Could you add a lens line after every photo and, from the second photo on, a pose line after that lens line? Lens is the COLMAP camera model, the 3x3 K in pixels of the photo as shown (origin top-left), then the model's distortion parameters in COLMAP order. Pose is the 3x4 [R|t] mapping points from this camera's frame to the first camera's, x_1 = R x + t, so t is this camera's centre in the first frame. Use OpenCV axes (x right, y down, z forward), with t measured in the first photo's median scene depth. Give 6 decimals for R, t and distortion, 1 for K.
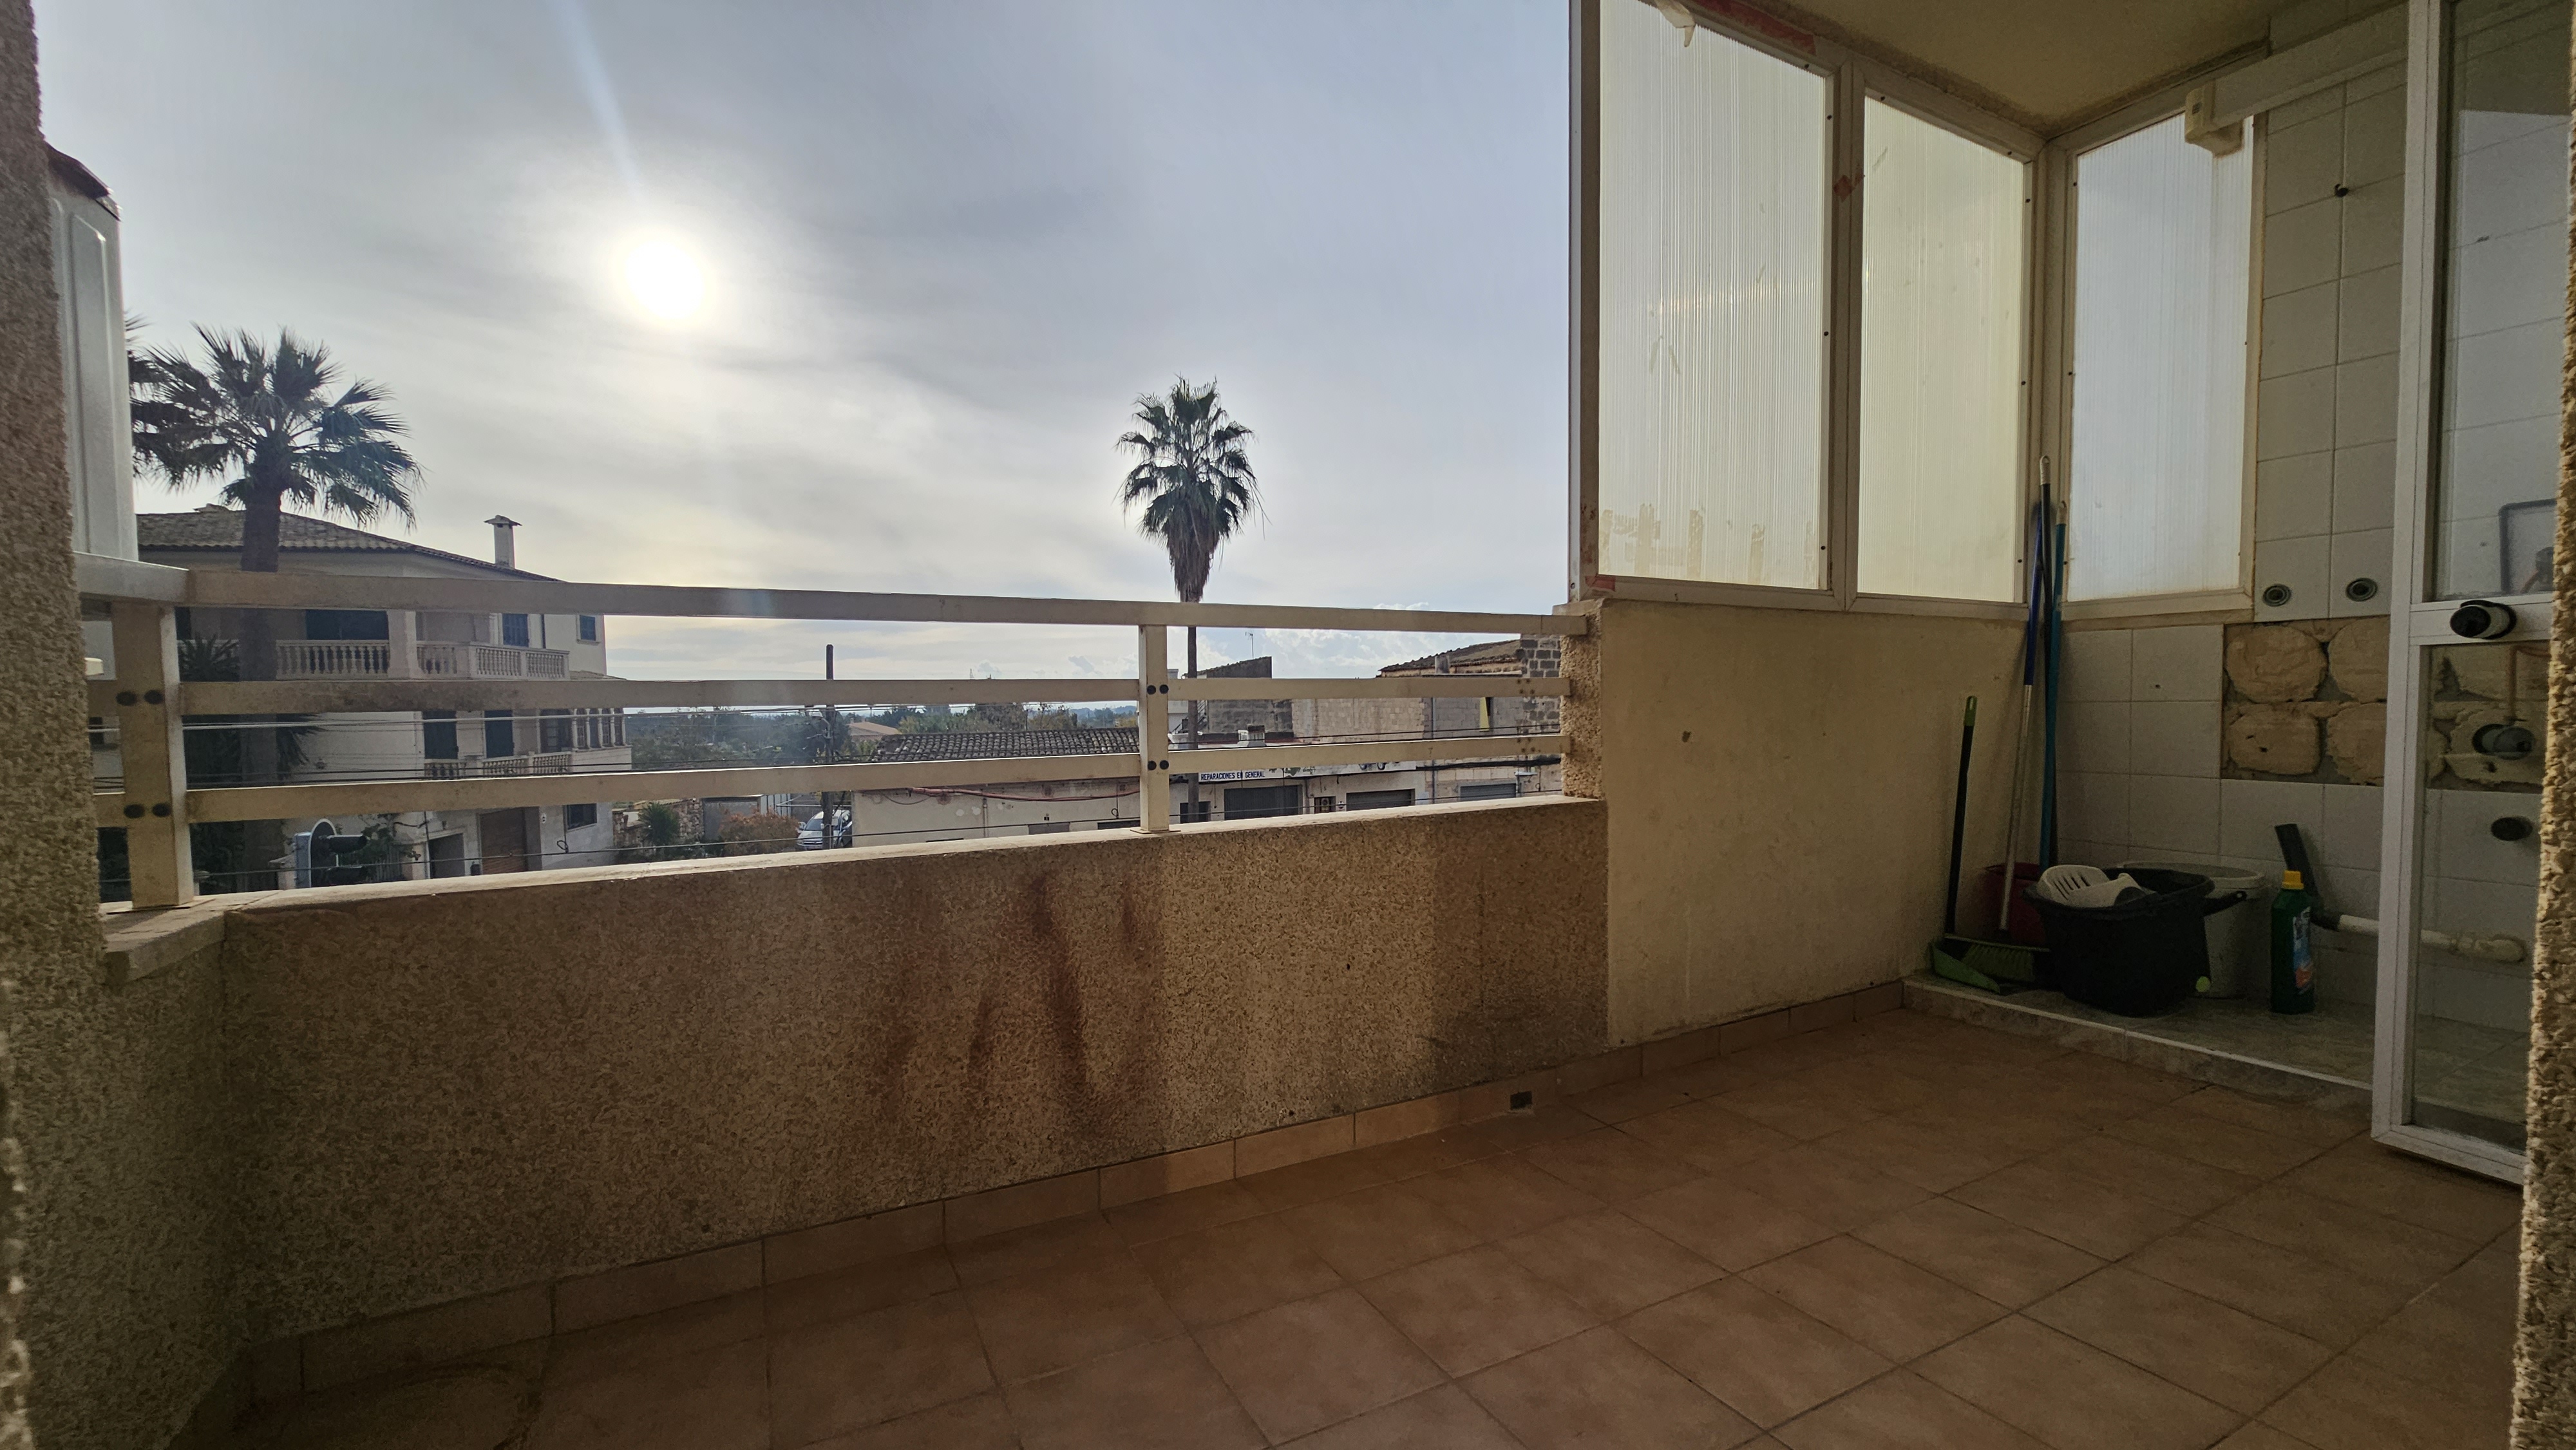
lens RADIAL K [[1052.6, 0, 1286.1], [0, 1052.6, 747.9], [0, 0, 1]] dist [-0.000720, 0.000917]
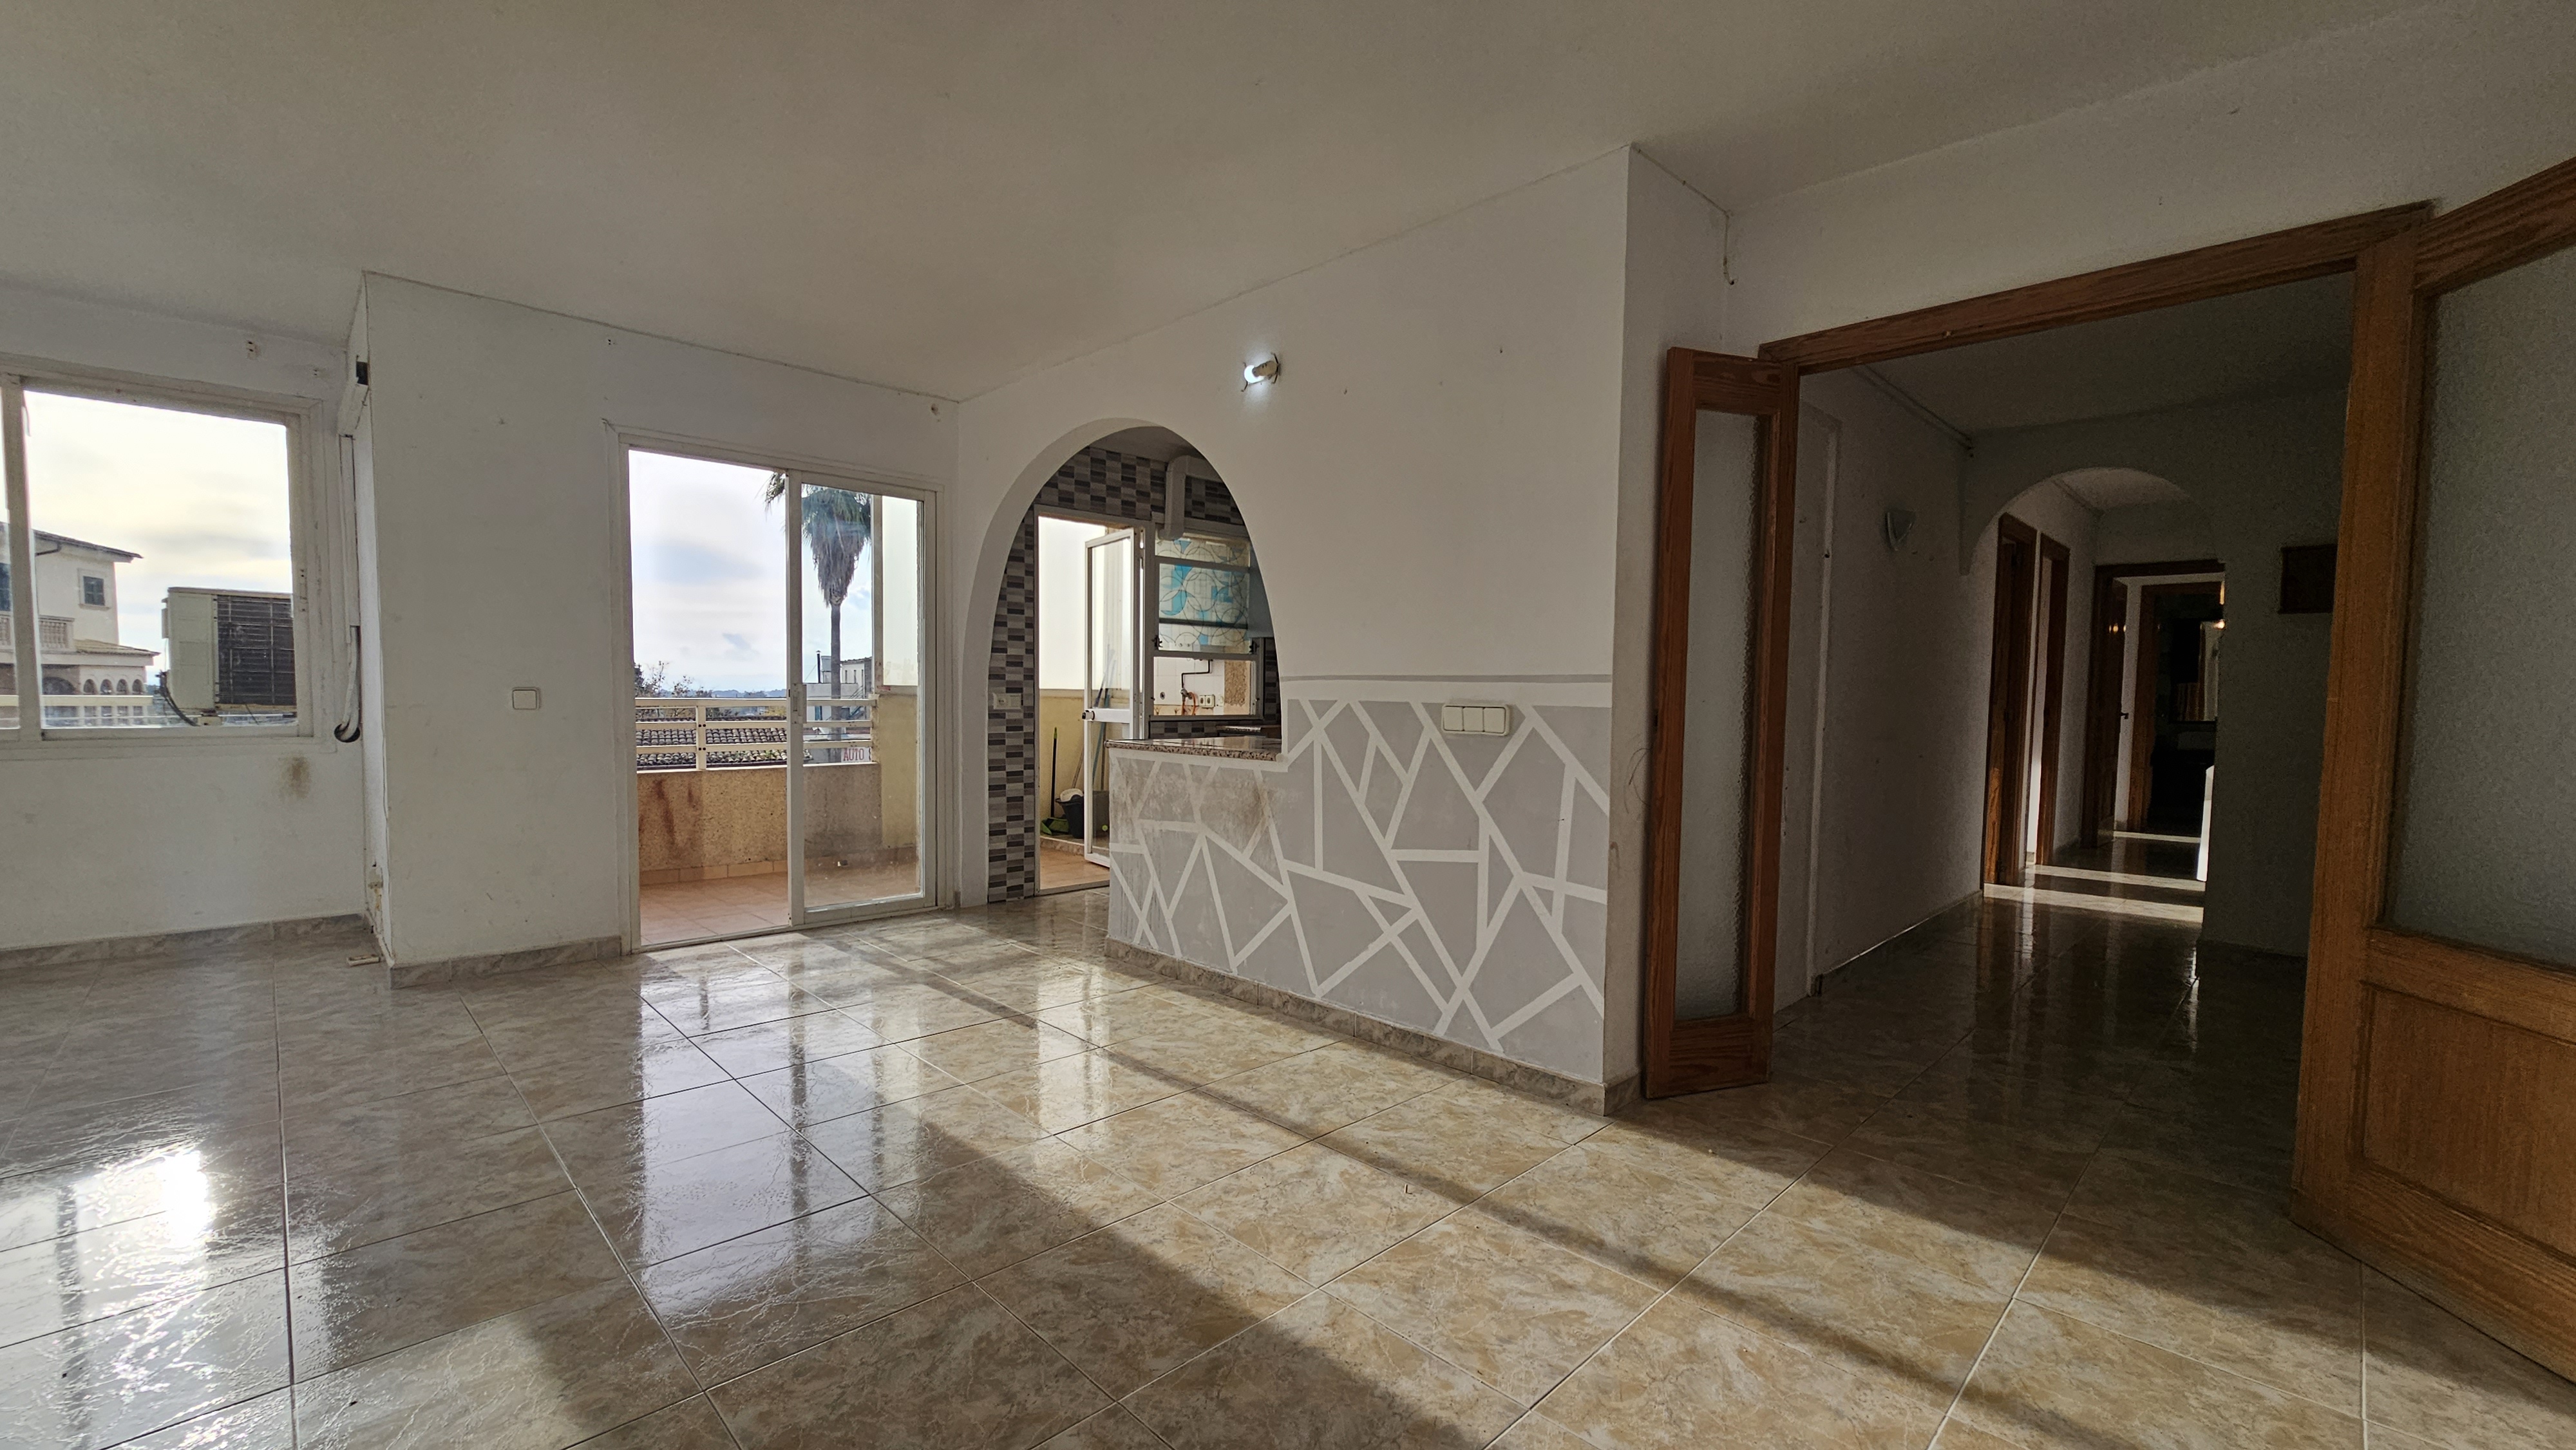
lens RADIAL K [[1052.6, 0, 1286.1], [0, 1052.6, 747.9], [0, 0, 1]] dist [-0.000720, 0.000917]
pose [[0.956961, 0.010922, 0.290011, 0.043166], [-0.013188, 0.999896, 0.005860, -0.001953], [-0.289916, -0.009433, 0.957006, -0.171871]]
